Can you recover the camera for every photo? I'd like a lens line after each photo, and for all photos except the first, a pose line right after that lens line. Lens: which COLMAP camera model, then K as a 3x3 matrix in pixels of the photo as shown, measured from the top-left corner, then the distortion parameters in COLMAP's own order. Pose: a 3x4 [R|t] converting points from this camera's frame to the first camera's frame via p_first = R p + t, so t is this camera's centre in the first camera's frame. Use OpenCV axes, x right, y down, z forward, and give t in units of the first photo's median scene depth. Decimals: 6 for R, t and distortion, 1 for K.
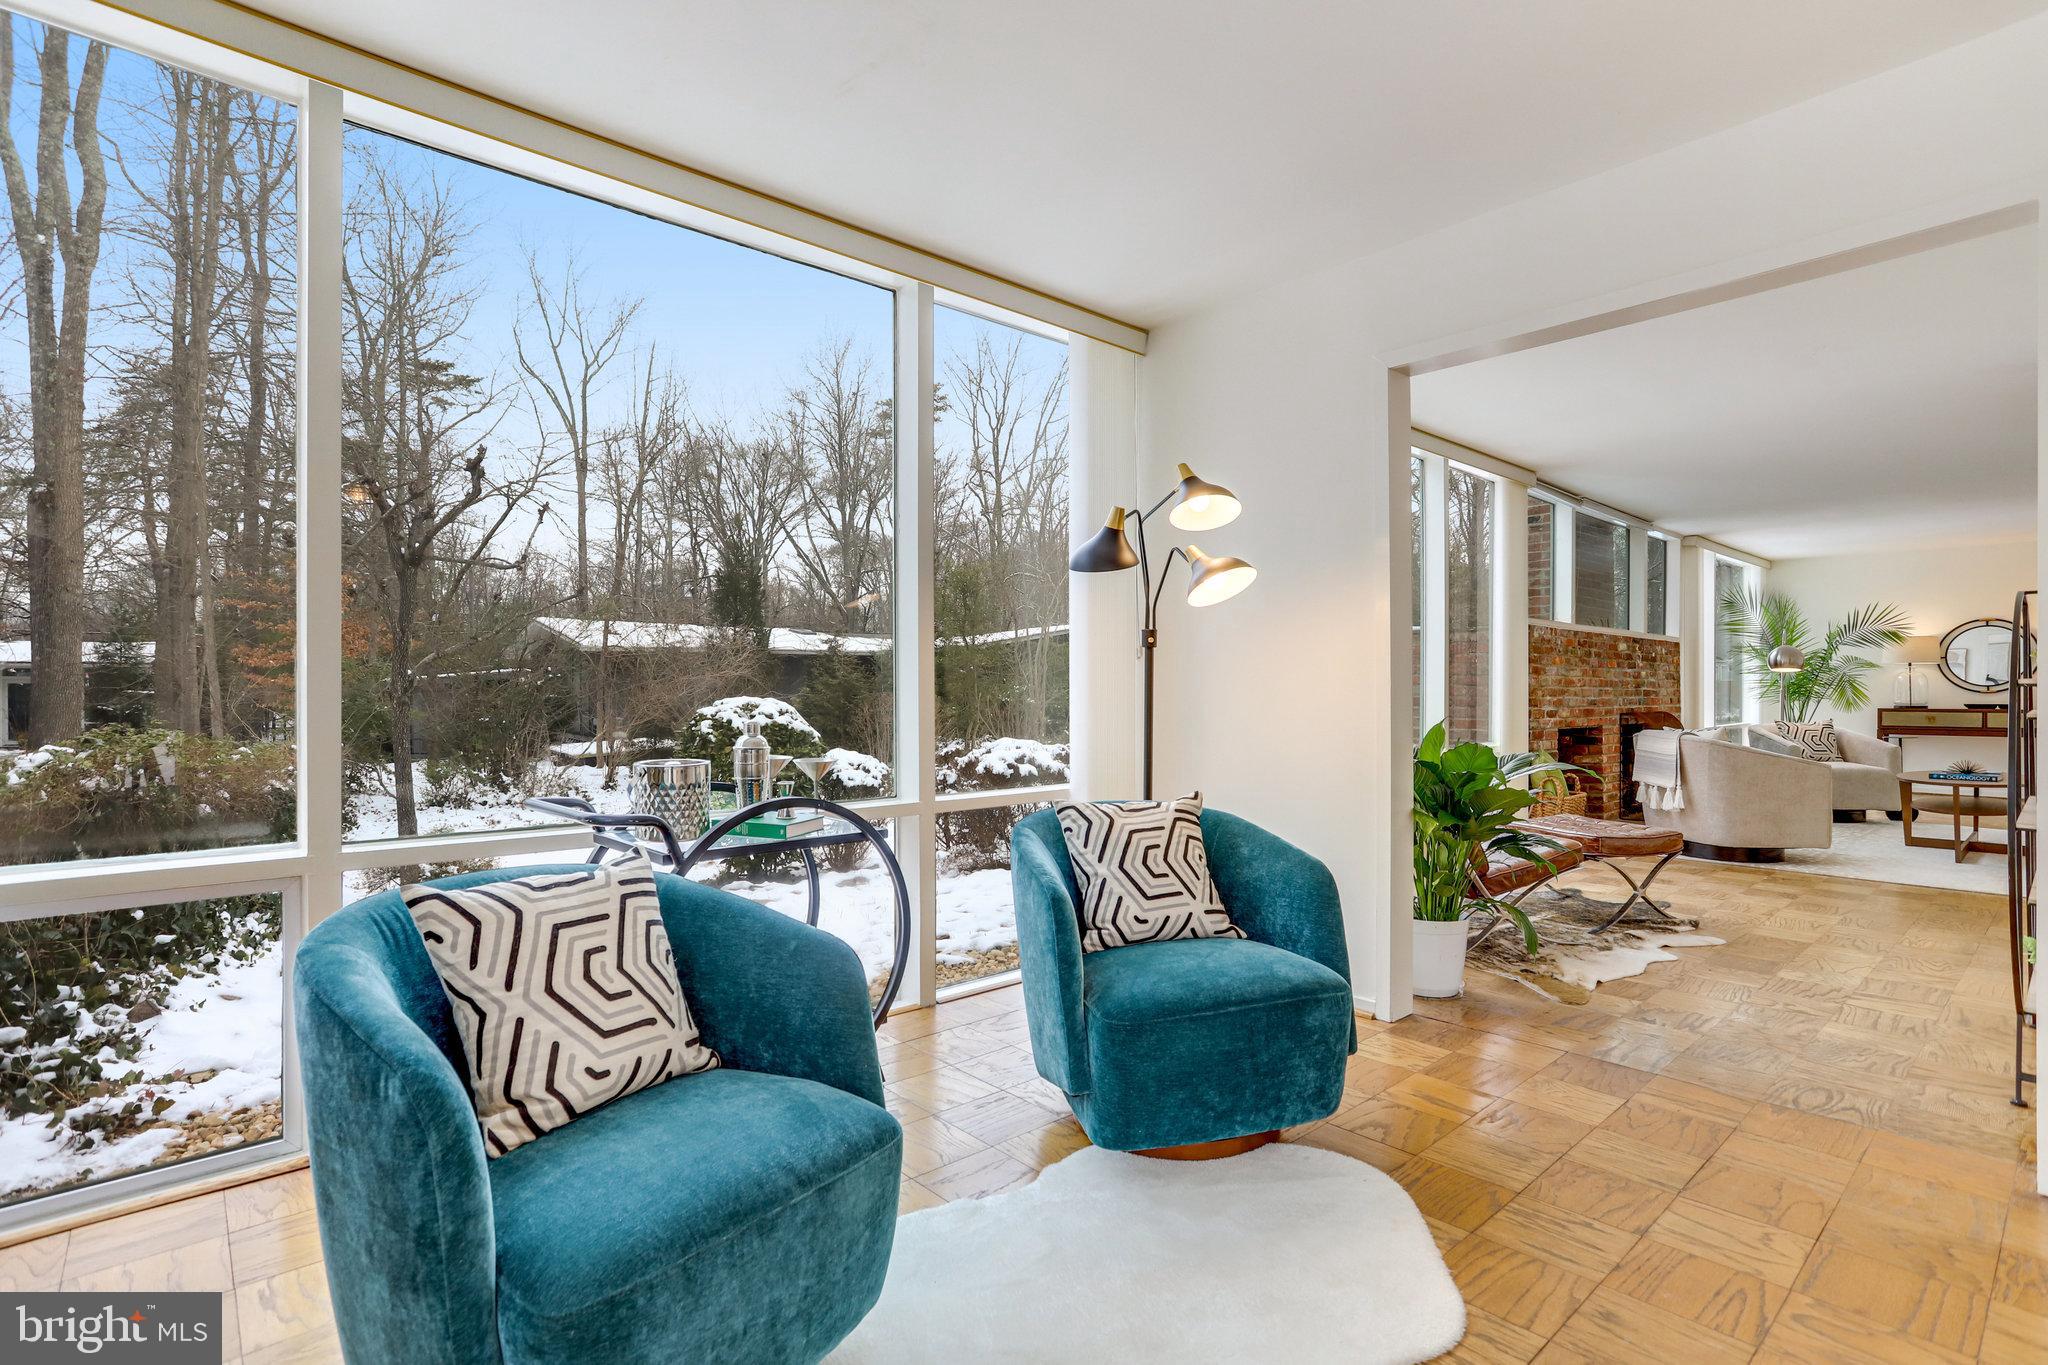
lens RADIAL K [[1019.7, 0, 1003.4], [0, 1019.7, 690.9], [0, 0, 1]] dist [-0.061527, 0.033295]
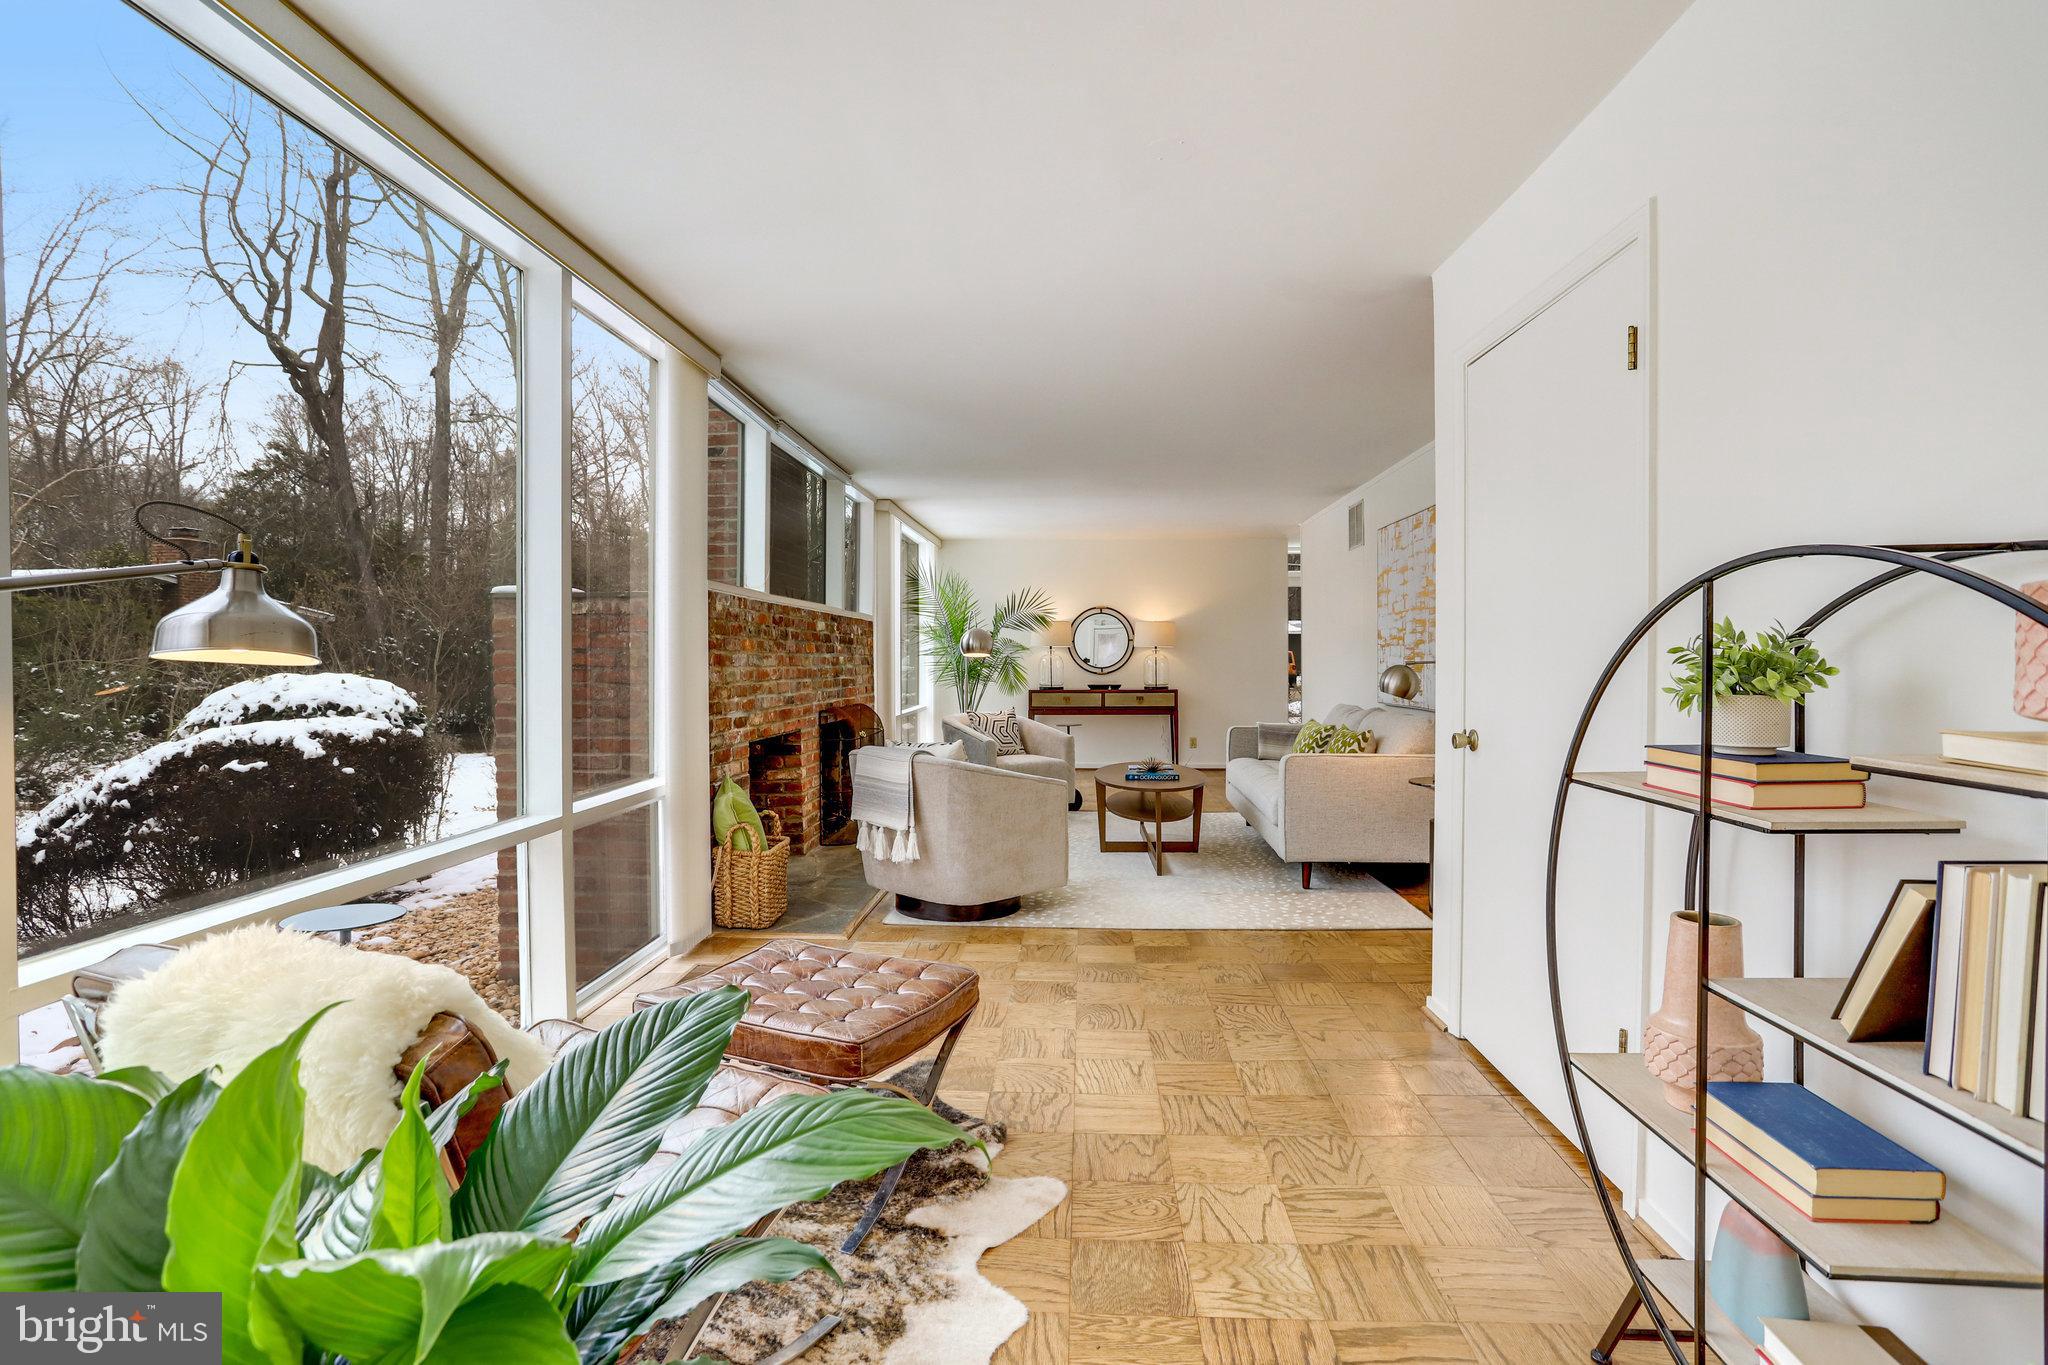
lens RADIAL K [[997.5, 0, 1030.4], [0, 997.5, 671.2], [0, 0, 1]] dist [-0.060069, 0.030111]
pose [[0.699520, -0.009781, 0.714546, 0.174072], [0.001579, 0.999925, 0.012141, -0.017706], [-0.714611, -0.007365, 0.699483, 0.334111]]
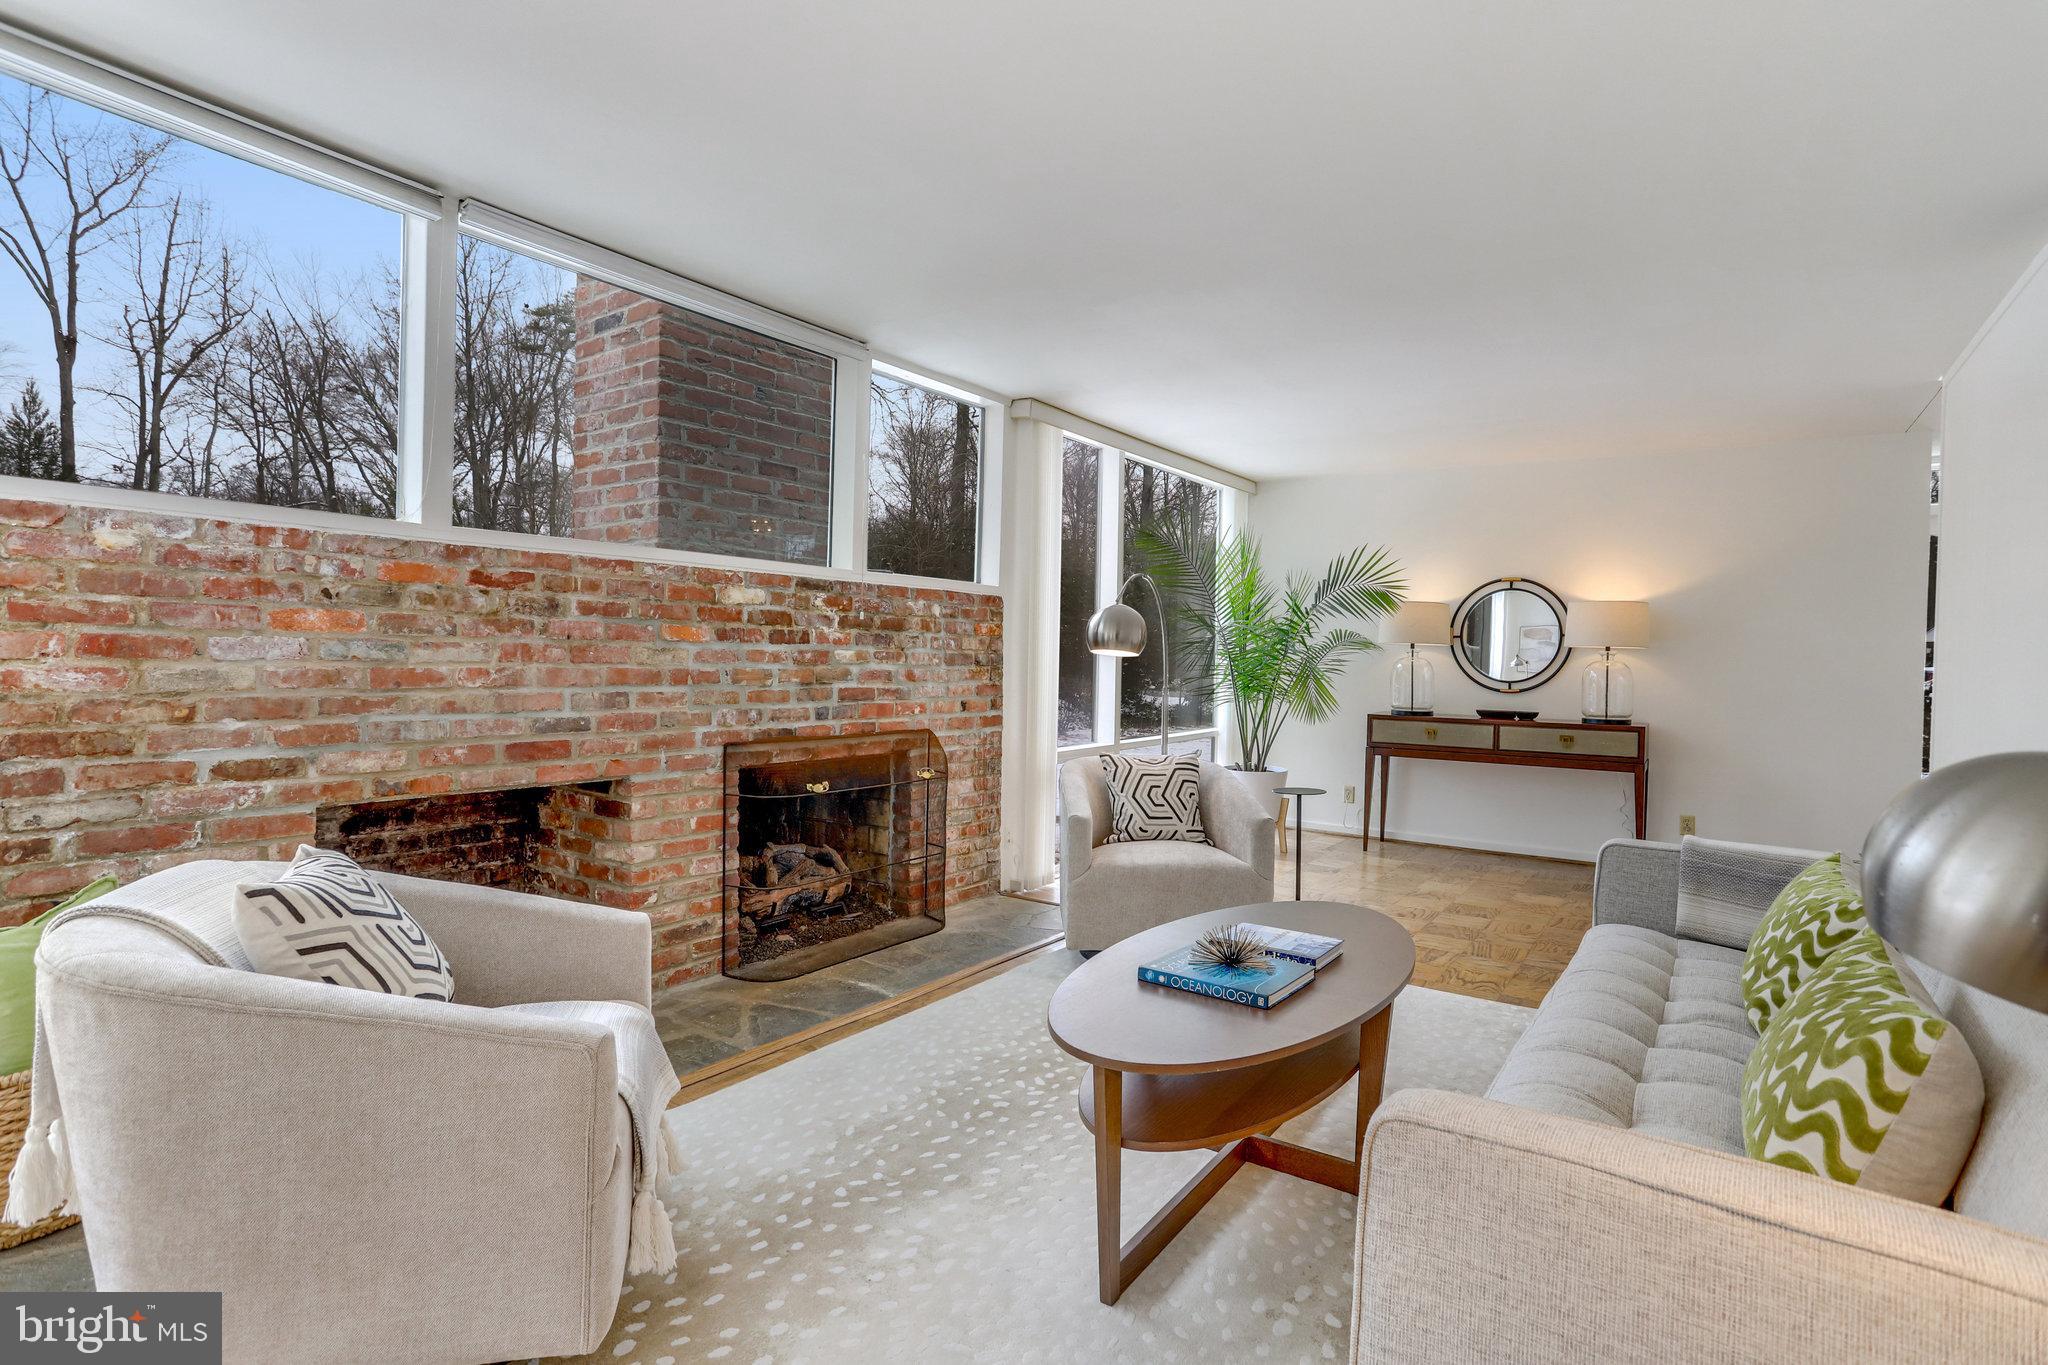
lens RADIAL K [[997.5, 0, 1030.4], [0, 997.5, 671.2], [0, 0, 1]] dist [-0.060069, 0.030111]
pose [[0.972358, 0.015449, 0.232984, 0.639927], [-0.020308, 0.999623, 0.018470, -0.020817], [-0.232610, -0.022691, 0.972305, 0.530615]]
